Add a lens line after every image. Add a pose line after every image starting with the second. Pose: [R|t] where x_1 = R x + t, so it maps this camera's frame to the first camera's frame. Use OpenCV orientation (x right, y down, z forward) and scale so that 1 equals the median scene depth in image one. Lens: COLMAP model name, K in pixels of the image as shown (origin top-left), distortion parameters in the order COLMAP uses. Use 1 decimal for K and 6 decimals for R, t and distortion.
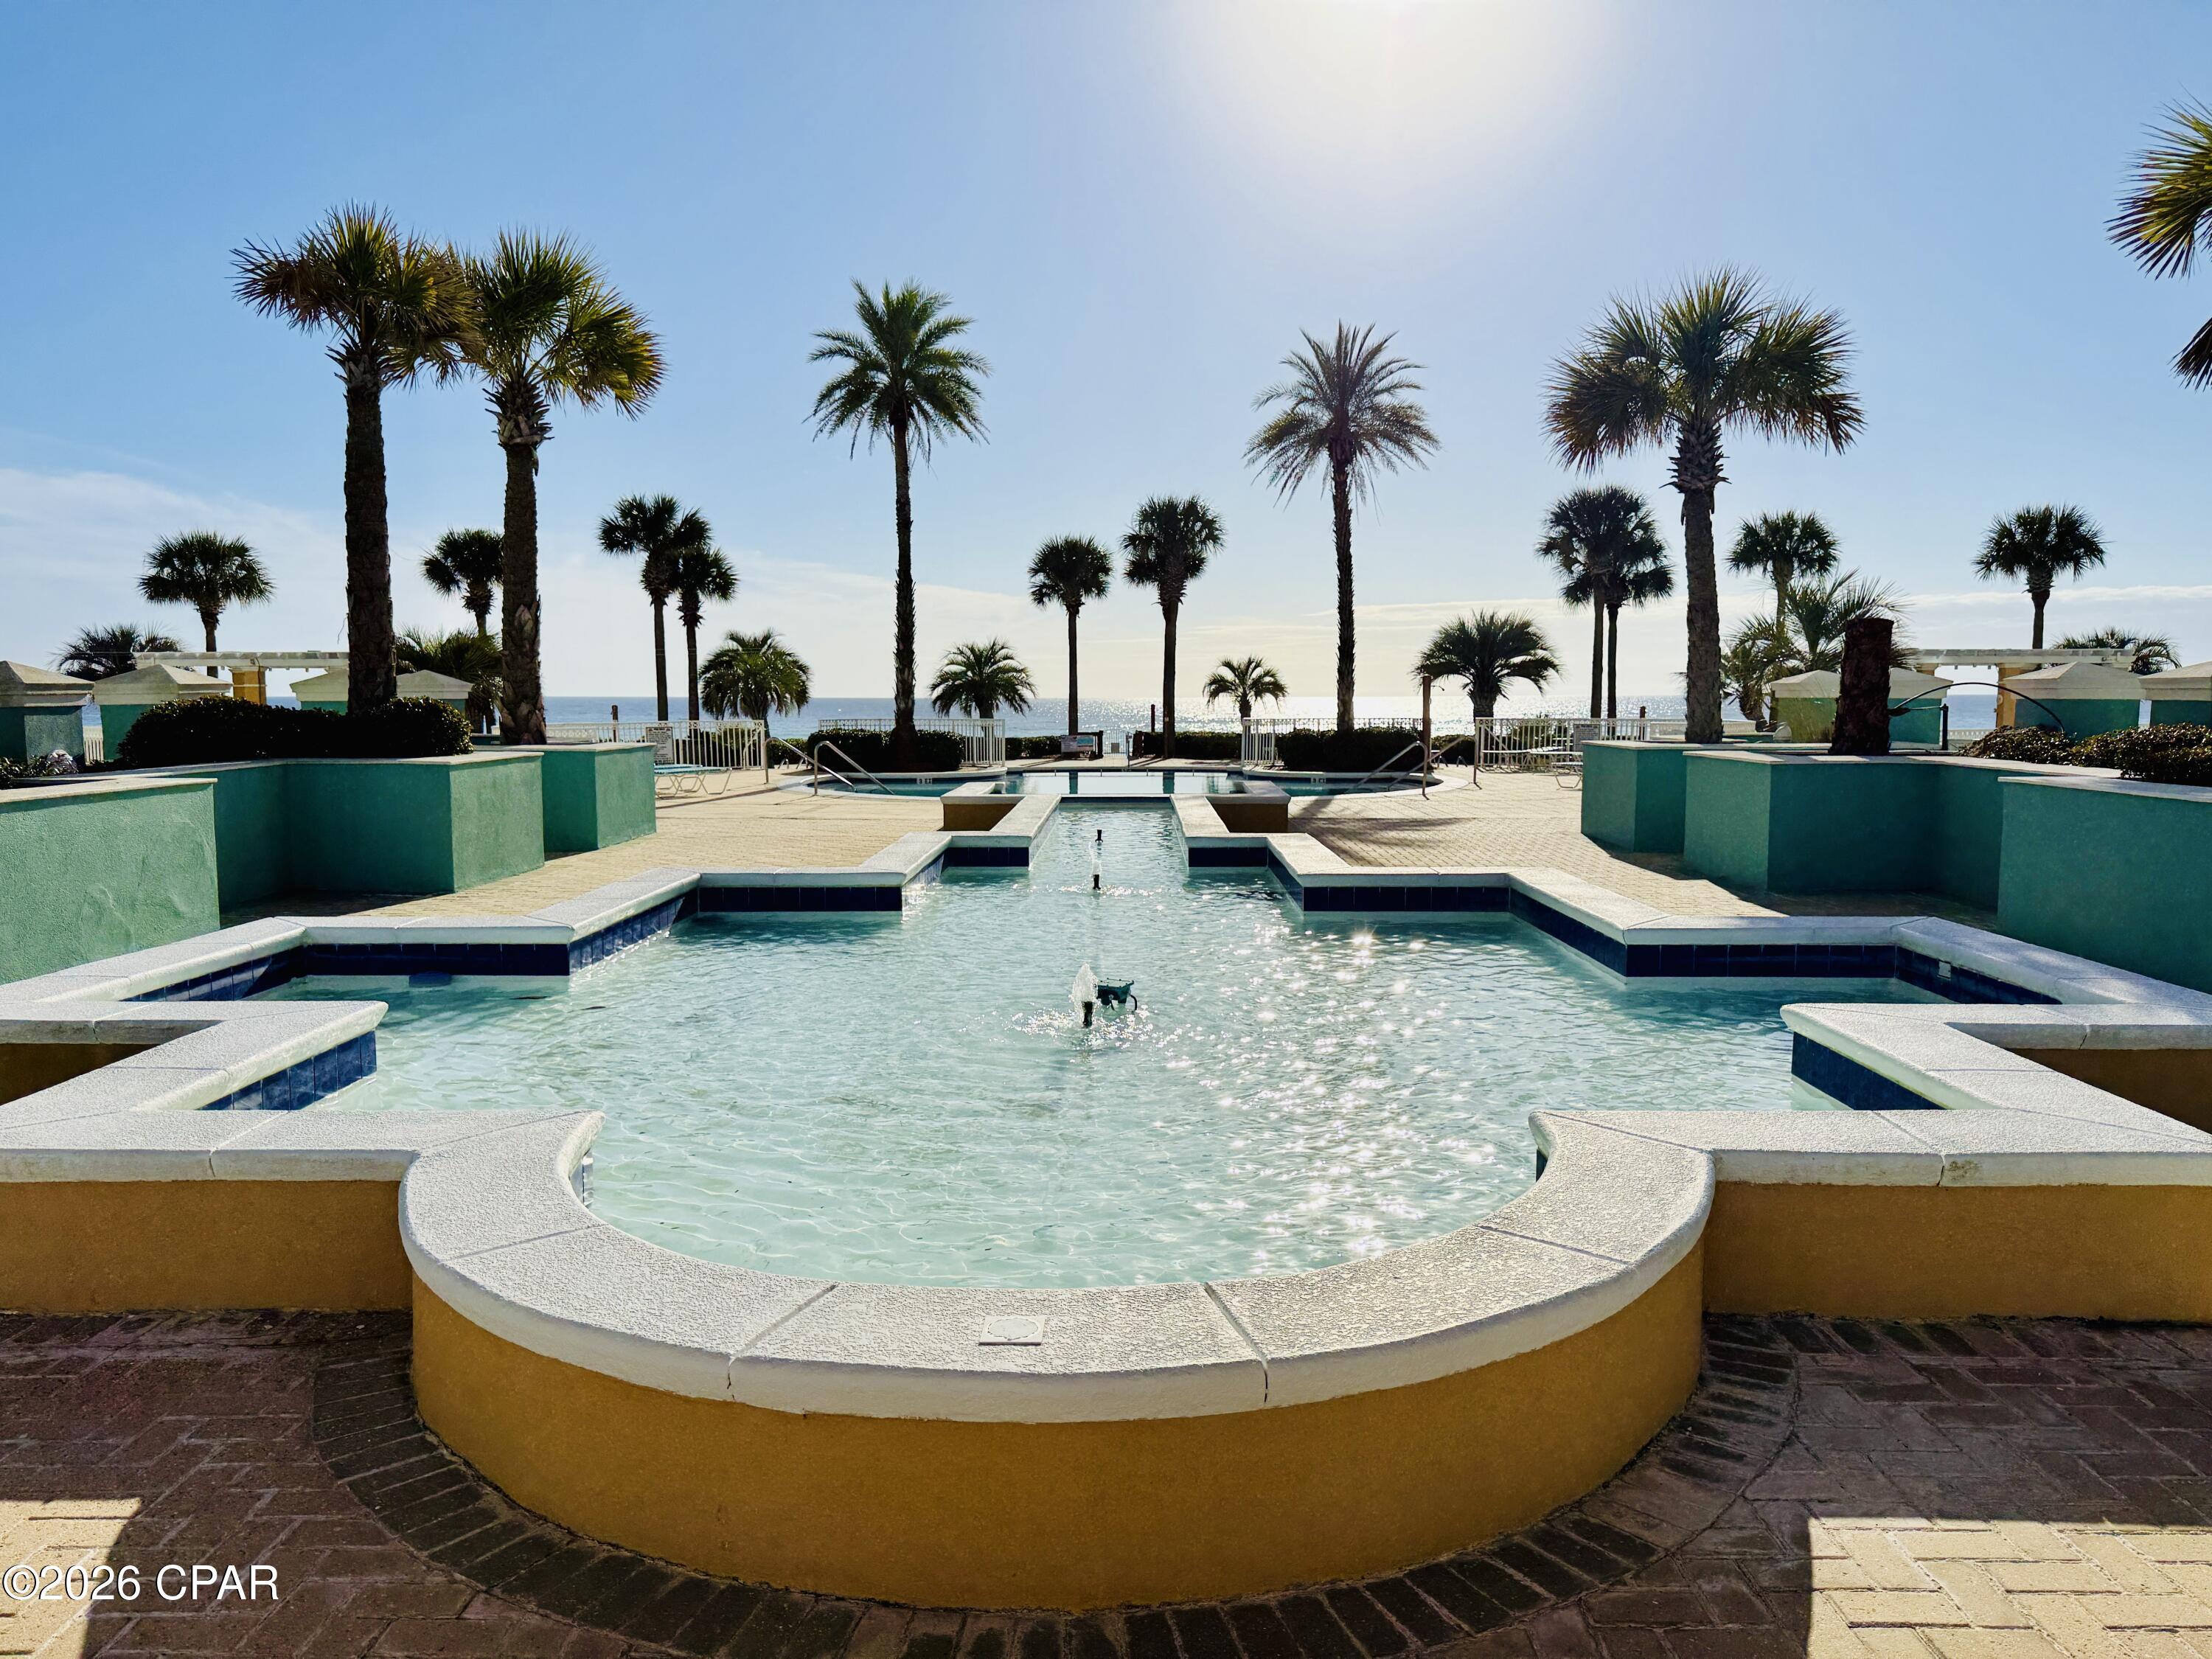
lens RADIAL K [[1537.3, 0, 1106.0], [0, 1537.3, 829.5], [0, 0, 1]] dist [0.056523, -0.088887]
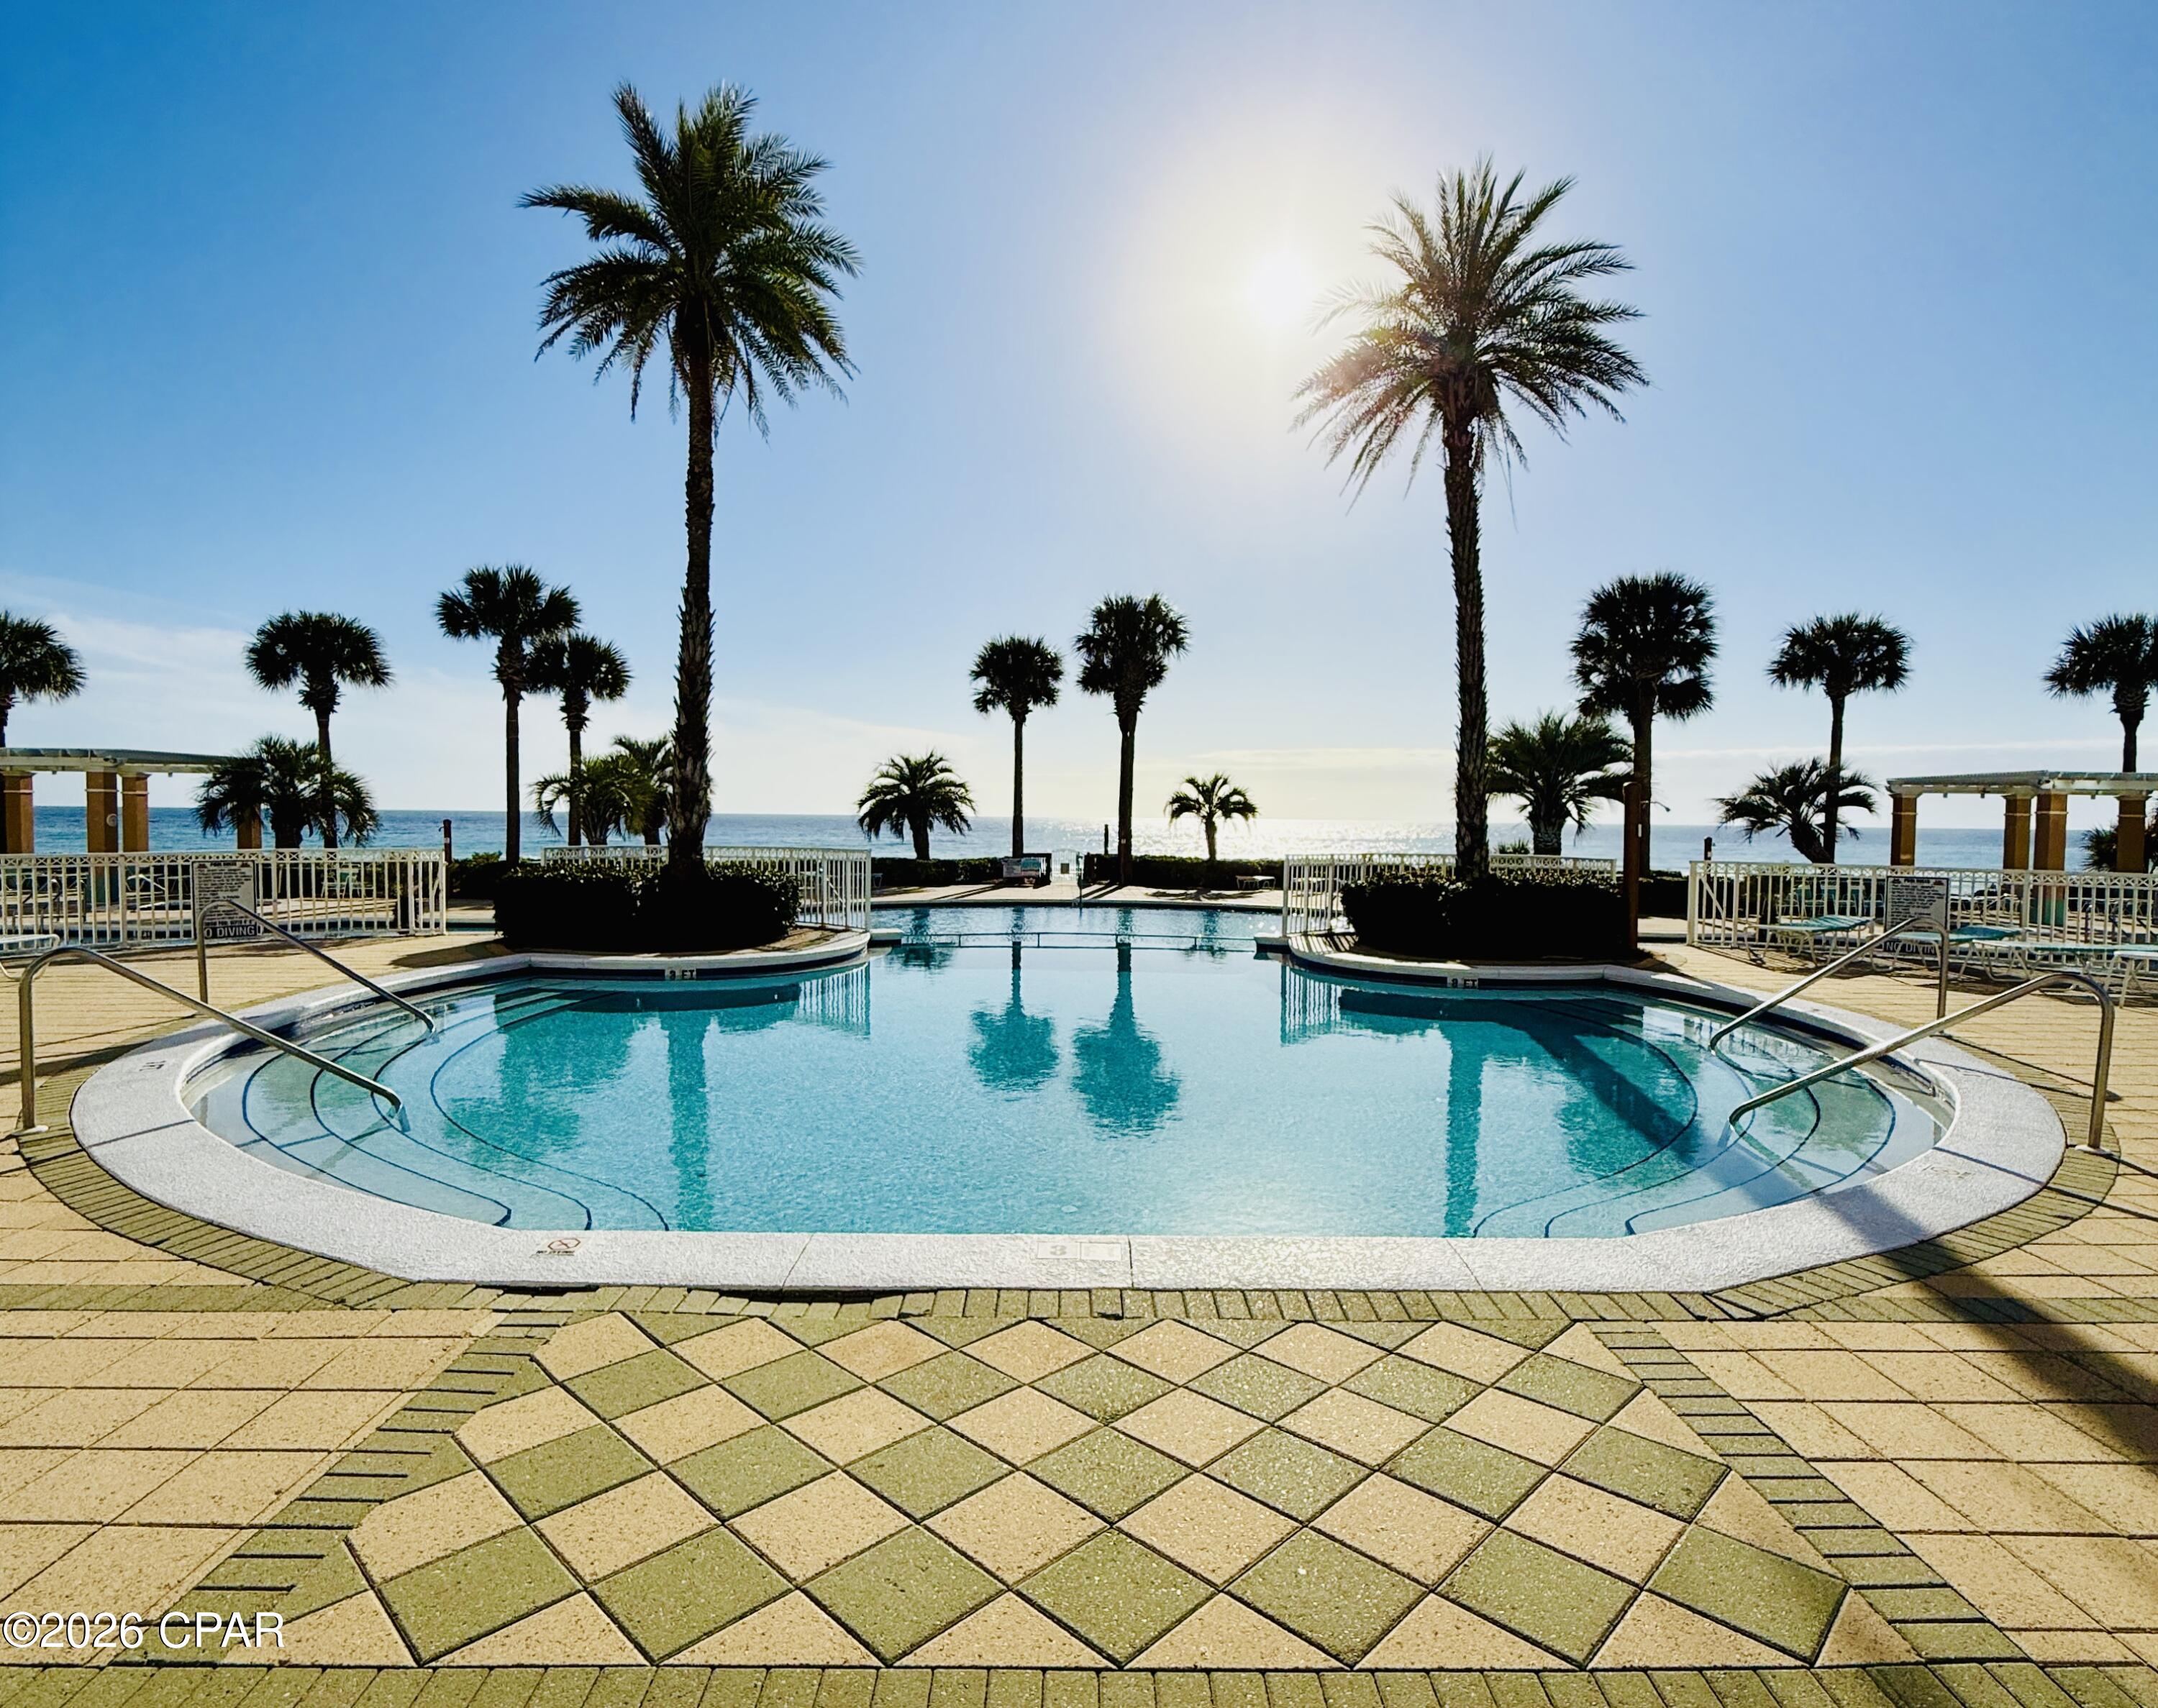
lens RADIAL K [[926.8, 0, 1079.0], [0, 926.8, 854.0], [0, 0, 1]] dist [0.000980, 0.000053]
pose [[0.999707, 0.011428, 0.021323, 0.002676], [-0.010502, 0.999018, -0.043044, -0.041145], [-0.021794, 0.042808, 0.998846, 0.465847]]
